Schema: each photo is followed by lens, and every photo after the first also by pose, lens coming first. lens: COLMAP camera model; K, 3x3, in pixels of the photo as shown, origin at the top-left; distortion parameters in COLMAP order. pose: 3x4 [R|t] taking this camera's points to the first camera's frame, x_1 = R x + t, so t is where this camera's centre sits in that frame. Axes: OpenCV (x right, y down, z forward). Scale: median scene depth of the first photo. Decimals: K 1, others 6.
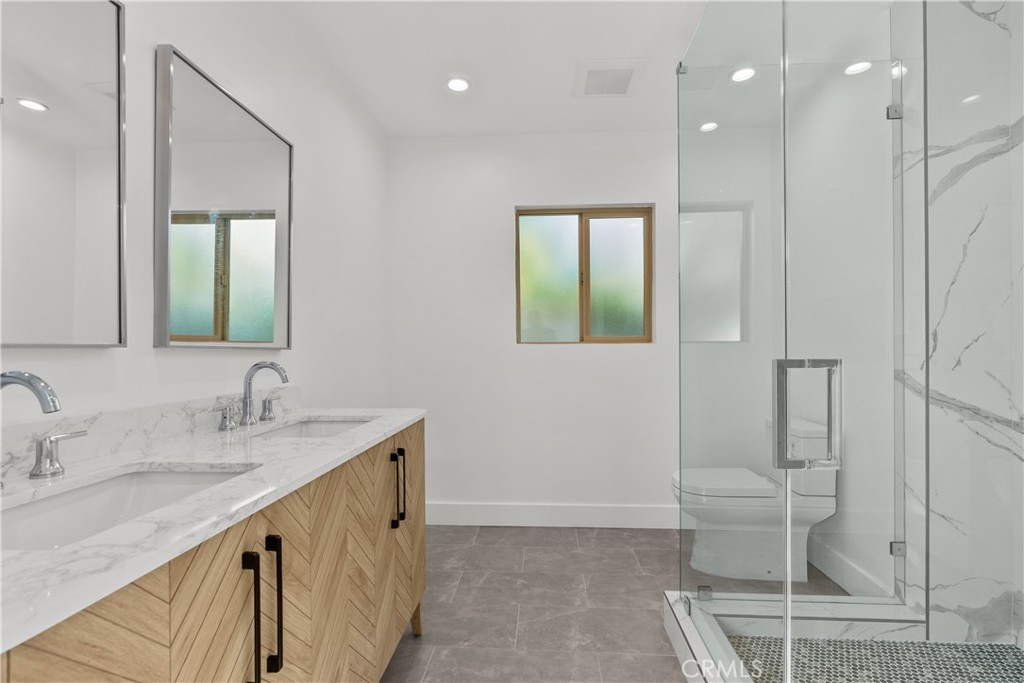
lens RADIAL K [[464.5, 0, 514.0], [0, 464.5, 345.0], [0, 0, 1]] dist [-0.008889, 0.001994]
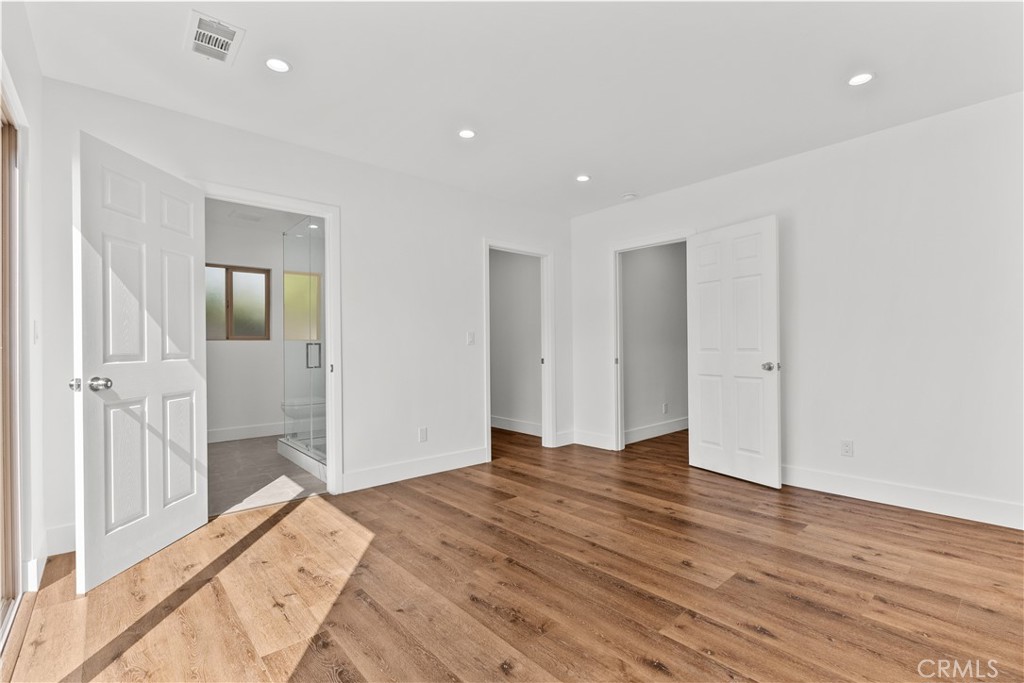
lens RADIAL K [[464.5, 0, 521.9], [0, 464.5, 346.0], [0, 0, 1]] dist [-0.008889, 0.001994]
pose [[0.707371, -0.003550, 0.706834, -0.318501], [0.000464, 0.999990, 0.004558, 0.012101], [-0.706842, -0.002896, 0.707365, -1.083618]]
